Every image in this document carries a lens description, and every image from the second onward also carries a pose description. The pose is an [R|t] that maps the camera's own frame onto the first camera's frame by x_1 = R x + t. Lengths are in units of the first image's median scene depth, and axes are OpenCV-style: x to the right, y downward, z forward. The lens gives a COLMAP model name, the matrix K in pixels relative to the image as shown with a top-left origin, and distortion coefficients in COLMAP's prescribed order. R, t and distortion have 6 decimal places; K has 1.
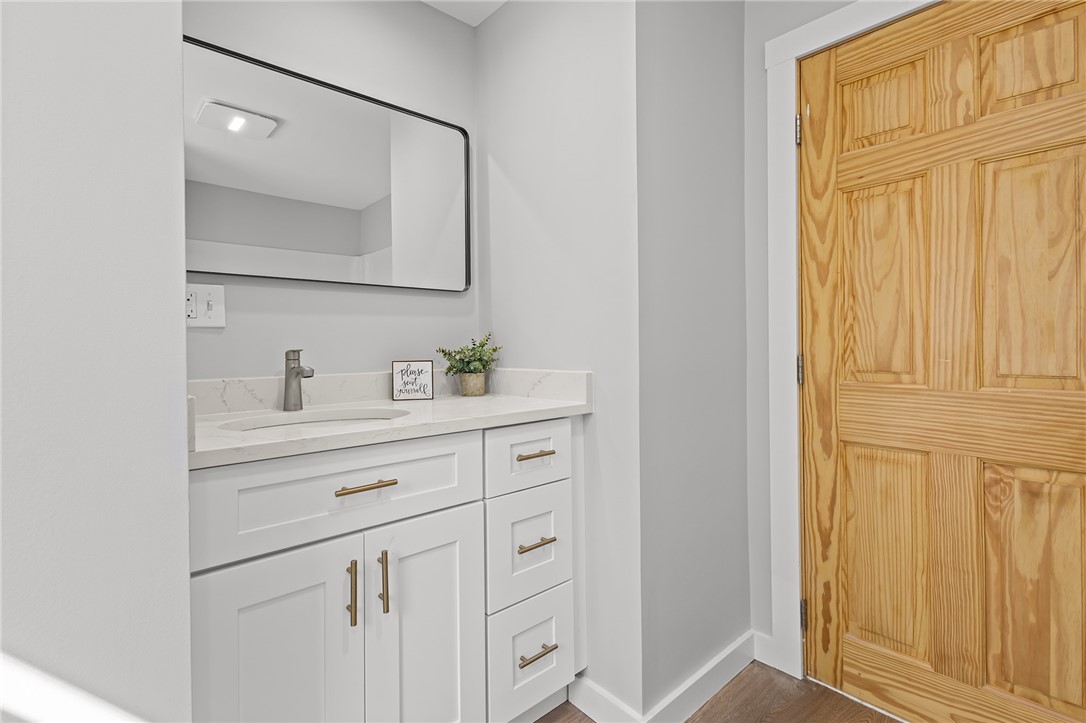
lens RADIAL K [[503.4, 0, 547.8], [0, 503.4, 354.2], [0, 0, 1]] dist [0.008589, -0.002058]
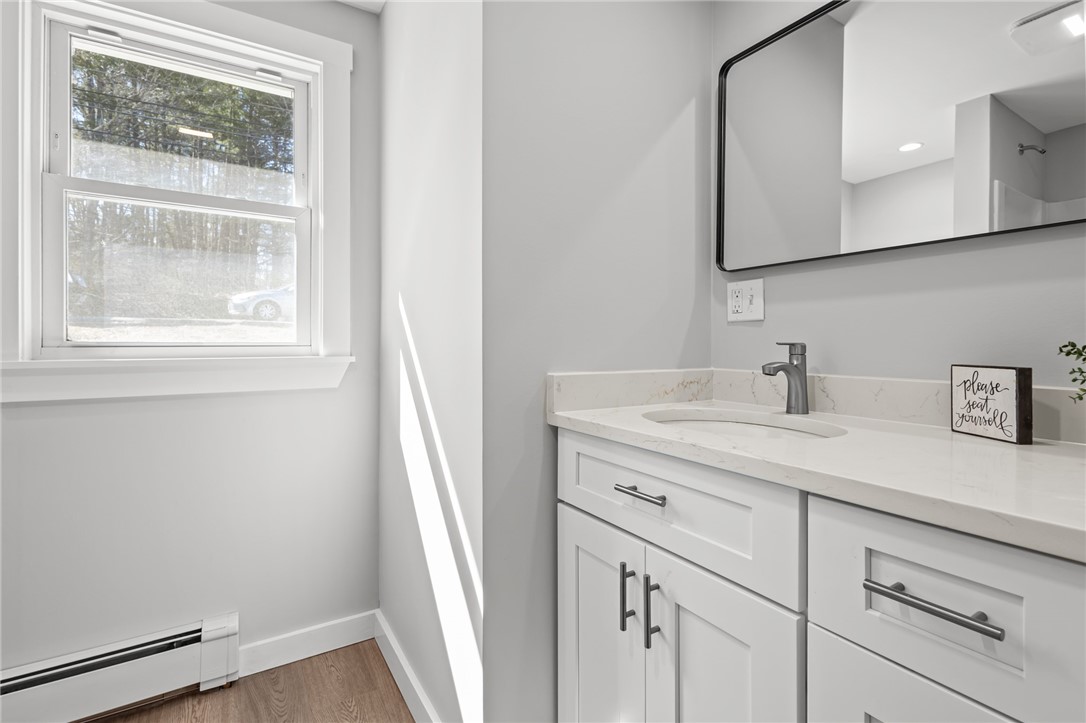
lens RADIAL K [[503.4, 0, 545.0], [0, 503.4, 343.5], [0, 0, 1]] dist [0.008589, -0.002058]
pose [[-0.183745, 0.013337, -0.982883, 0.362862], [-0.012670, 0.999793, 0.015935, -0.014223], [0.982892, 0.015381, -0.183538, 0.637916]]
